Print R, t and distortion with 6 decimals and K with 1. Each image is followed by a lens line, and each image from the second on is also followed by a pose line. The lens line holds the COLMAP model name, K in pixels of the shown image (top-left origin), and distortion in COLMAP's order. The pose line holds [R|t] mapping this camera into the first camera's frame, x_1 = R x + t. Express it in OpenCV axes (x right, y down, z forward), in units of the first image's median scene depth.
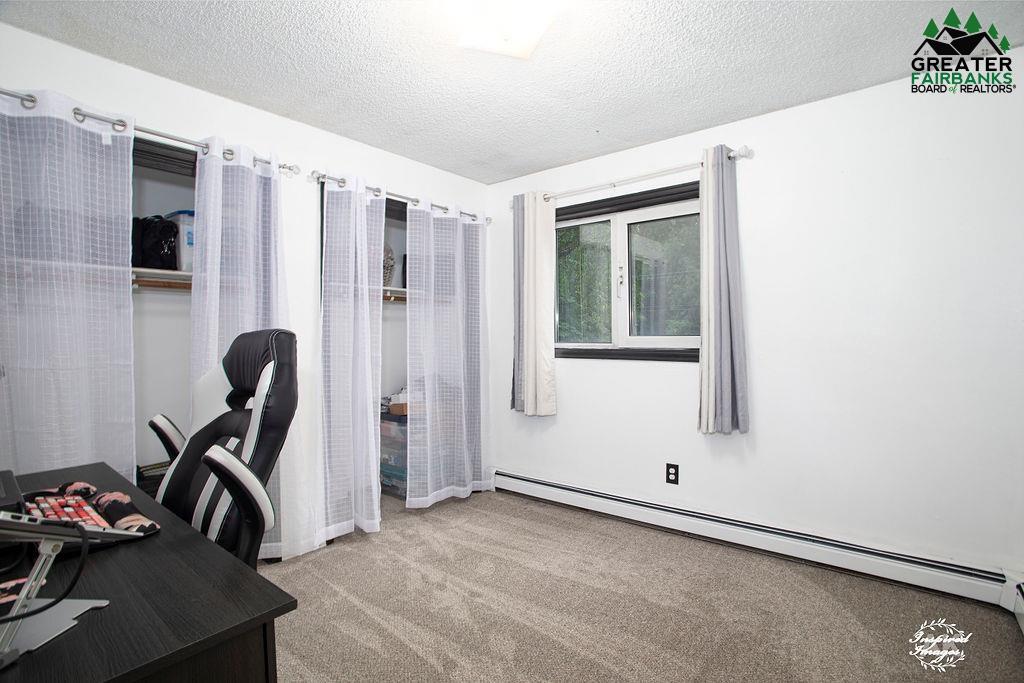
lens RADIAL K [[521.2, 0, 513.3], [0, 521.2, 333.3], [0, 0, 1]] dist [0.000339, 0.000916]
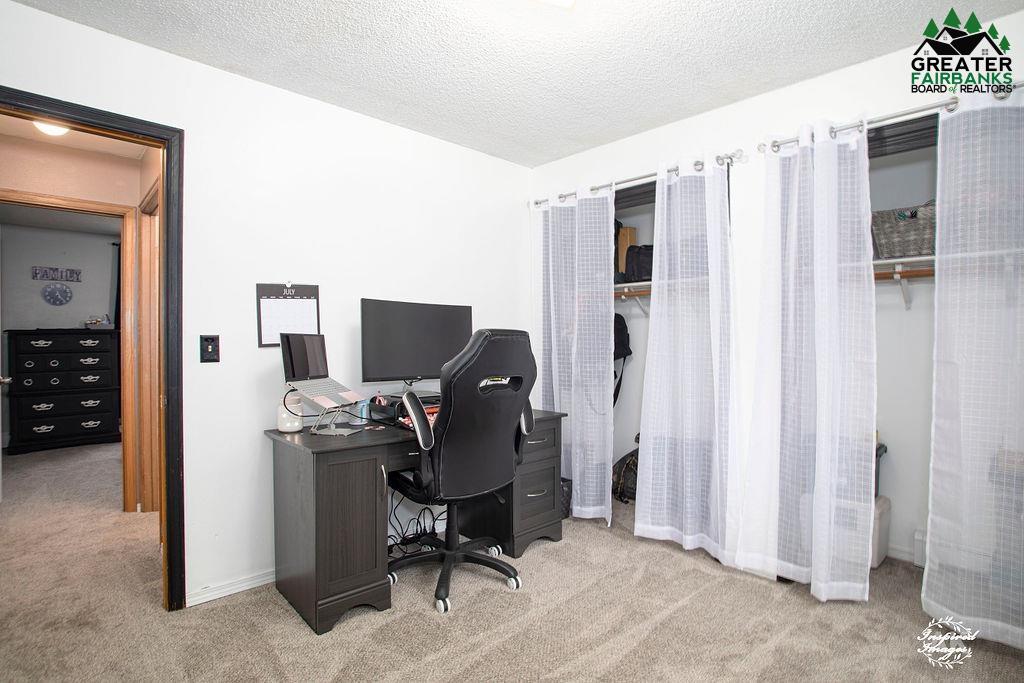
lens RADIAL K [[521.2, 0, 513.3], [0, 521.2, 333.3], [0, 0, 1]] dist [0.000339, 0.000916]
pose [[-0.114884, 0.003223, -0.993374, 0.523793], [0.007416, 0.999970, 0.002387, 0.000376], [0.993351, -0.007092, -0.114905, 0.667651]]
